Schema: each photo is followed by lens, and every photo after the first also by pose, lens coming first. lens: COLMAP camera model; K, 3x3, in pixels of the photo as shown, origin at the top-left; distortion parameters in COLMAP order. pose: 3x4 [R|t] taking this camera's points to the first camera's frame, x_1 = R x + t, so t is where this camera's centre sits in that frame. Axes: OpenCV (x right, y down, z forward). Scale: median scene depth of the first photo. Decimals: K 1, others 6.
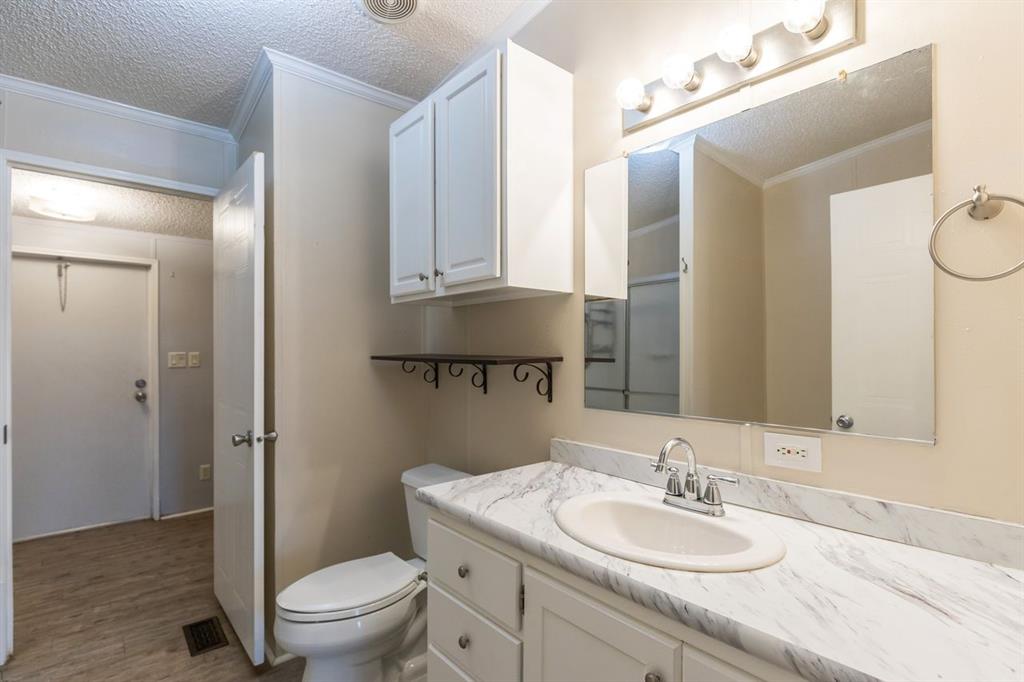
lens RADIAL K [[497.6, 0, 536.2], [0, 497.6, 347.0], [0, 0, 1]] dist [0.000517, -0.000081]
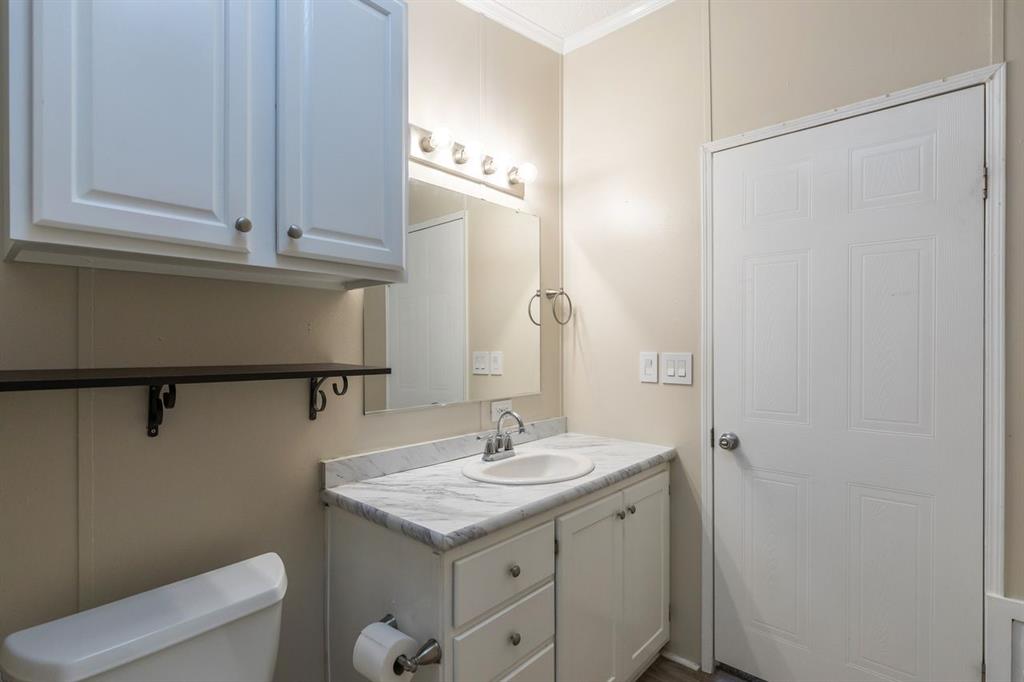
lens RADIAL K [[465.0, 0, 515.6], [0, 465.0, 344.2], [0, 0, 1]] dist [0.000474, -0.000121]
pose [[-0.084368, 0.007267, 0.996408, -0.932044], [-0.001924, 0.999970, -0.007455, -0.008282], [-0.996433, -0.002546, -0.084352, 0.909726]]
